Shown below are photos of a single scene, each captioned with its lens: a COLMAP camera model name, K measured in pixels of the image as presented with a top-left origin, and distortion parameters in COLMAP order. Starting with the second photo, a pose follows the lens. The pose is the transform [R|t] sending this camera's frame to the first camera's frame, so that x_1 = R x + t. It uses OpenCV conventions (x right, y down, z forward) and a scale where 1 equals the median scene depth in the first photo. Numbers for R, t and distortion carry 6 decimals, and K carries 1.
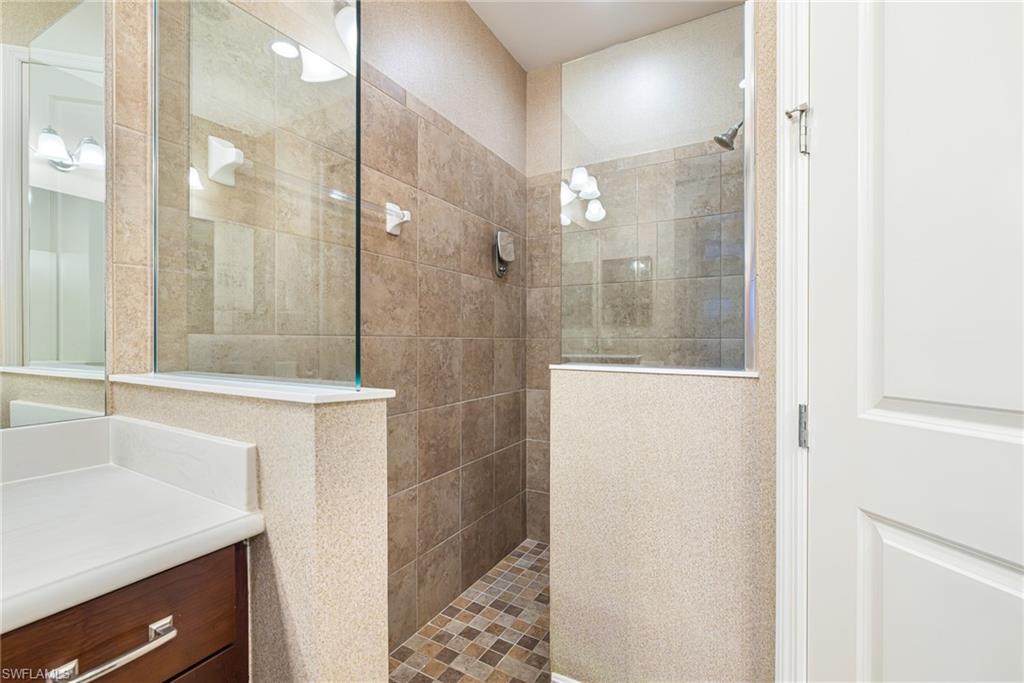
lens RADIAL K [[447.1, 0, 517.1], [0, 447.1, 342.3], [0, 0, 1]] dist [-0.004531, 0.001368]
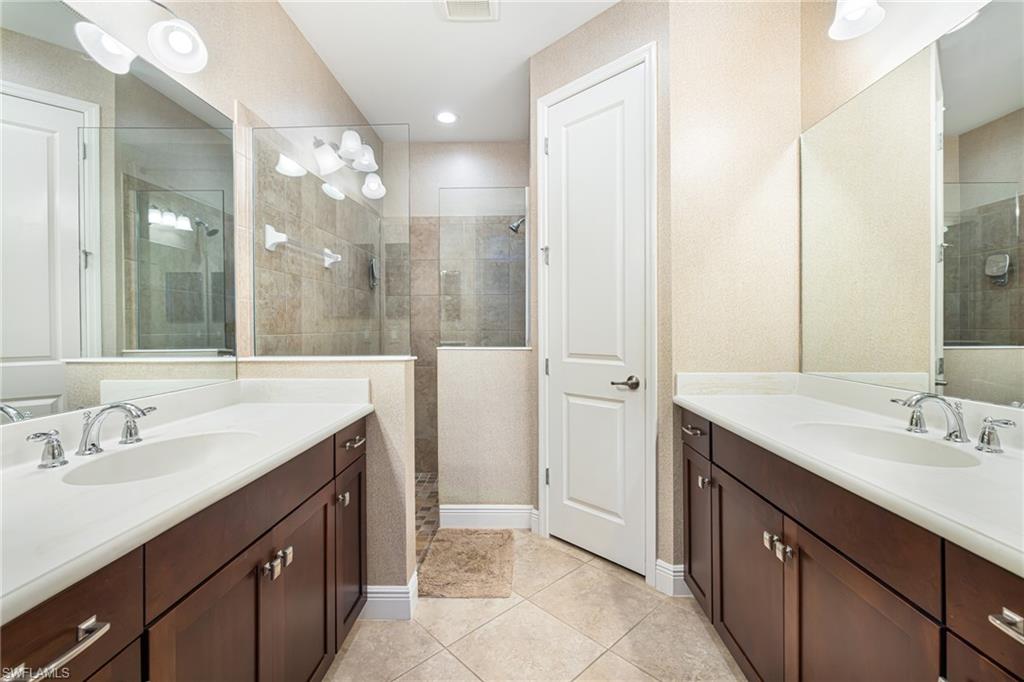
lens RADIAL K [[447.1, 0, 518.5], [0, 447.1, 335.5], [0, 0, 1]] dist [-0.004531, 0.001368]
pose [[0.882964, -0.015153, 0.469196, -0.547340], [0.006948, 0.999791, 0.019214, -0.037479], [-0.469389, -0.013706, 0.882885, -0.917374]]
